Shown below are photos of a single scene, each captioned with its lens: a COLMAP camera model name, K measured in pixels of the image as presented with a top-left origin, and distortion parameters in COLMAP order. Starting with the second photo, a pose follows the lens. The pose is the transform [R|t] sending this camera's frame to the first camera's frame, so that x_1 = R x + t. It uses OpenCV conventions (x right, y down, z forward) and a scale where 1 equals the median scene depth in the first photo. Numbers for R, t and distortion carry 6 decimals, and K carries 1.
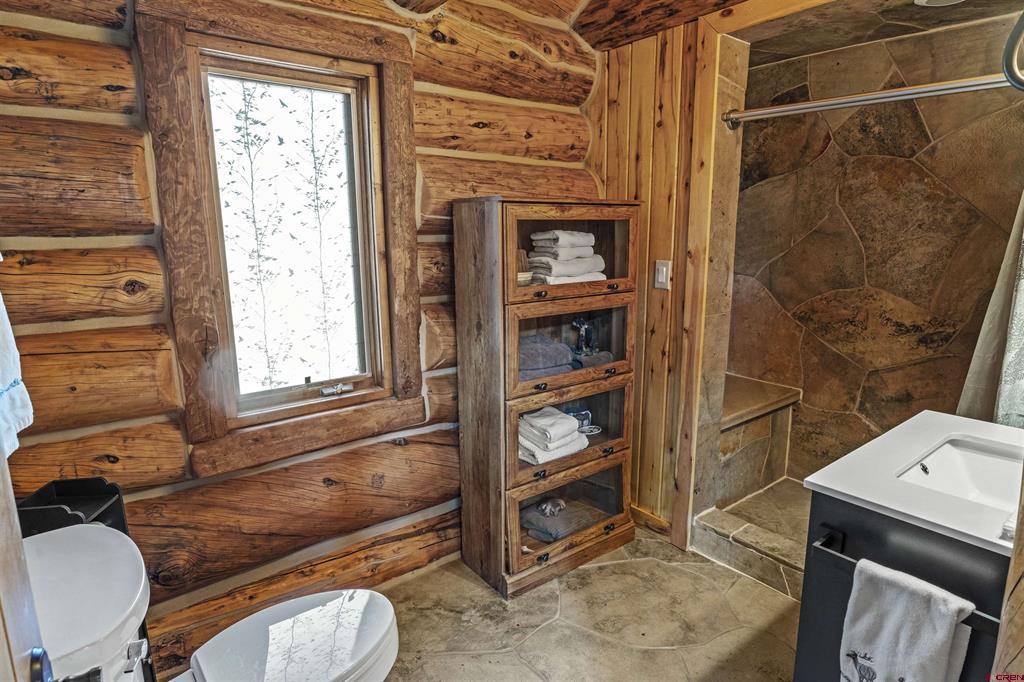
lens RADIAL K [[566.8, 0, 511.3], [0, 566.8, 340.9], [0, 0, 1]] dist [-0.003001, -0.000261]
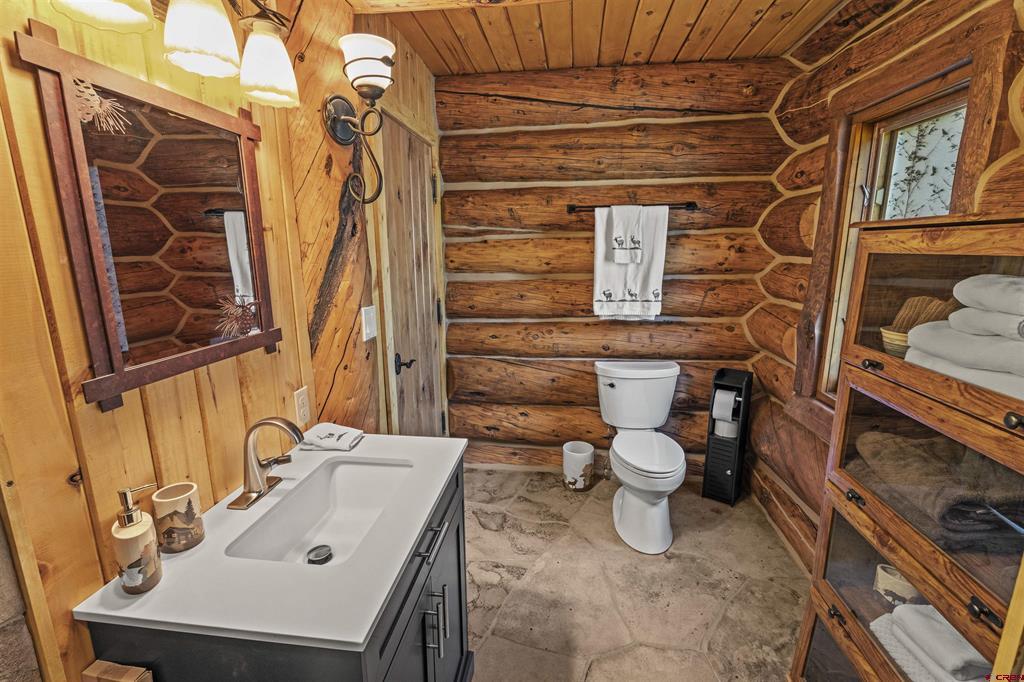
lens RADIAL K [[468.2, 0, 511.2], [0, 468.2, 343.5], [0, 0, 1]] dist [-0.000412, -0.000851]
pose [[-0.700891, 0.159264, -0.695260, 0.796344], [-0.127475, 0.931089, 0.341794, -0.261366], [0.701784, 0.328189, -0.632290, 1.134392]]
